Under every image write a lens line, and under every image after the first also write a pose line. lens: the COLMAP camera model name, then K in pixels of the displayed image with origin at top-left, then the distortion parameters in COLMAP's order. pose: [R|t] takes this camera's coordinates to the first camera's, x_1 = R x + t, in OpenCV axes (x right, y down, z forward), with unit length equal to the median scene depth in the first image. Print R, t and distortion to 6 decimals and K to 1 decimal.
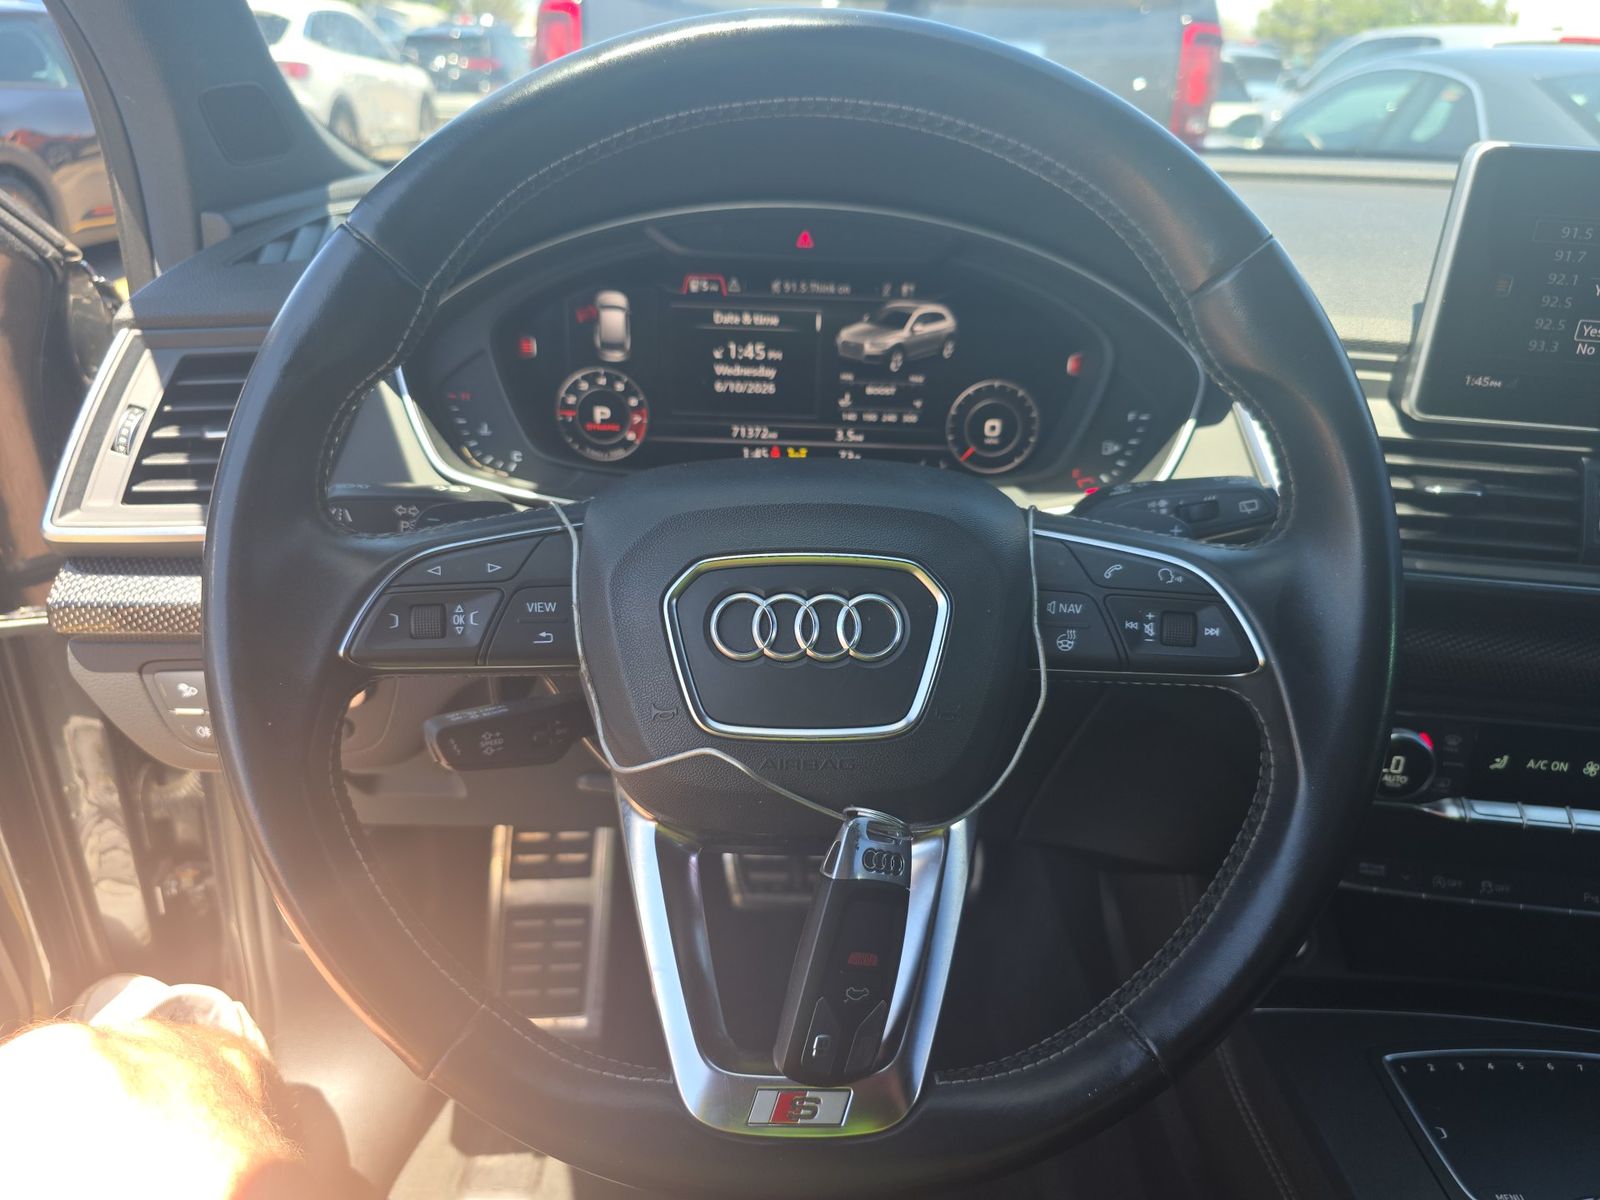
lens RADIAL K [[1065.2, 0, 797.1], [0, 1065.2, 619.8], [0, 0, 1]] dist [-0.005861, -0.004462]
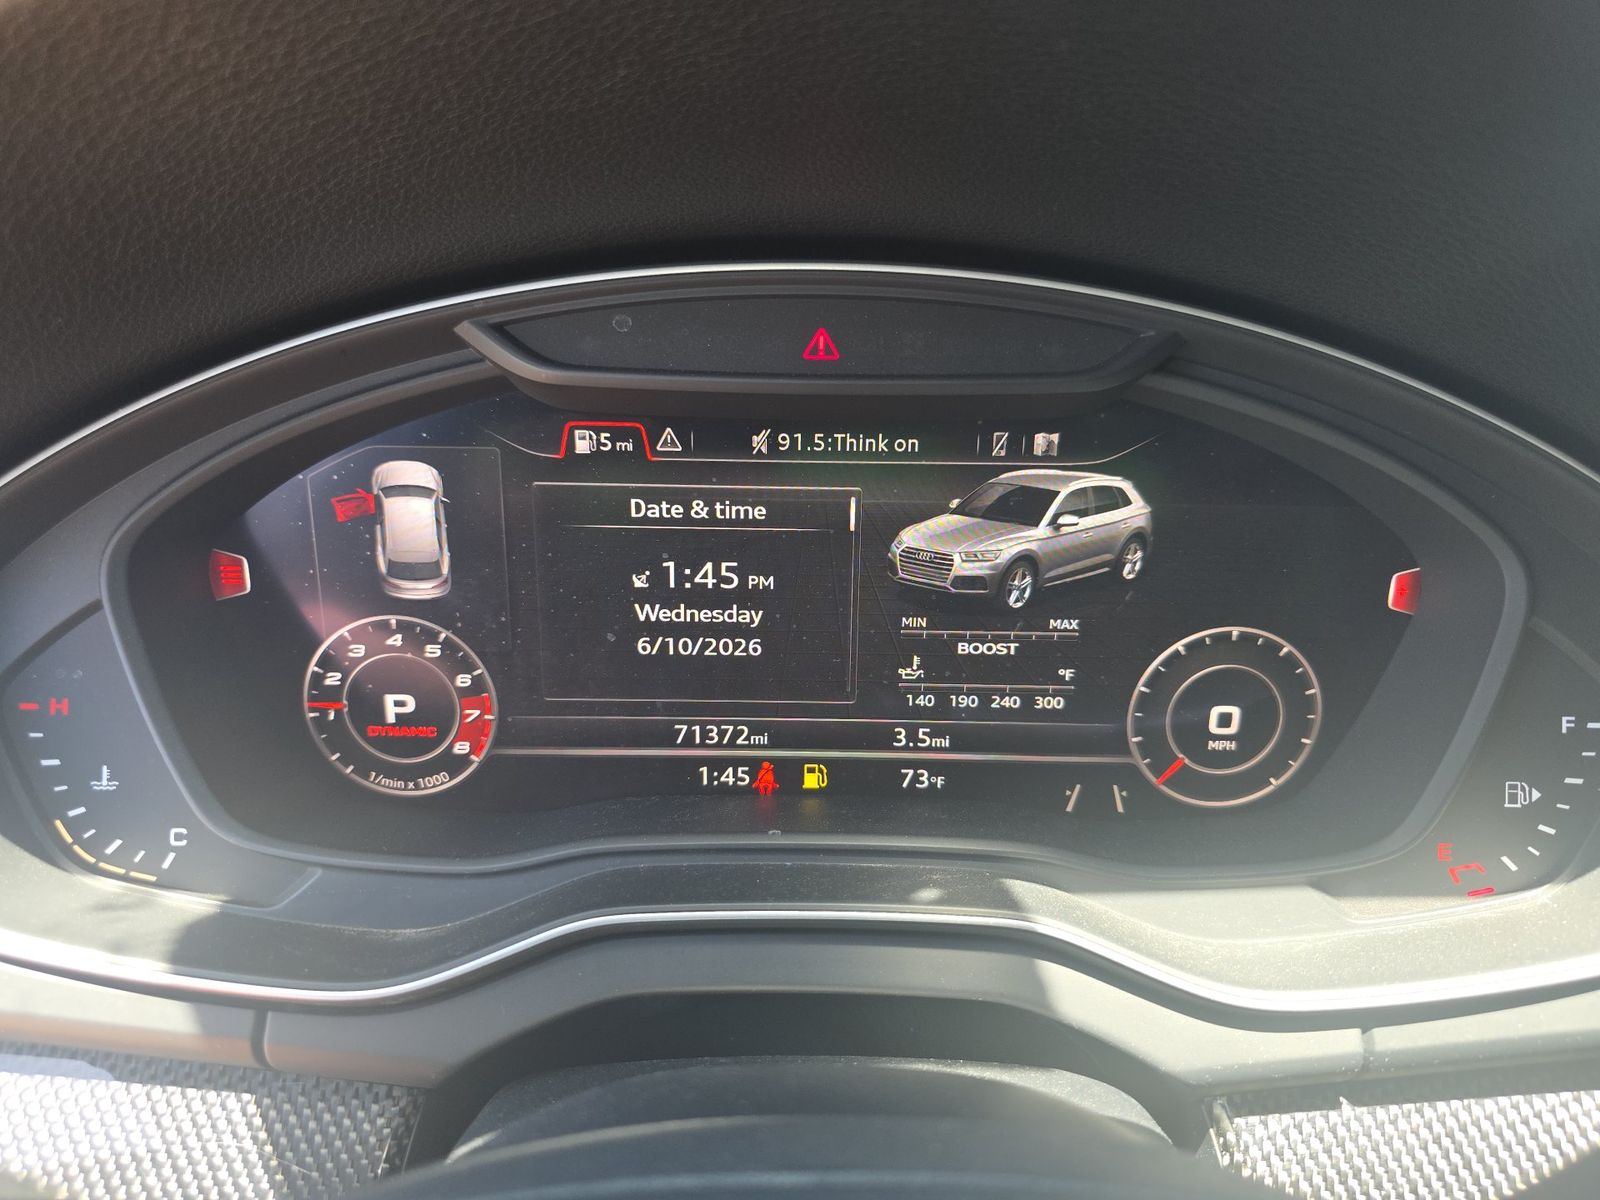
lens RADIAL K [[1176.1, 0, 800.0], [0, 1176.1, 600.0], [0, 0, 1]] dist [-0.005300, -0.001083]
pose [[0.999757, -0.013886, -0.017125, 0.005050], [0.012556, 0.997069, -0.075476, -0.200788], [0.018123, 0.075242, 0.997001, 0.484184]]
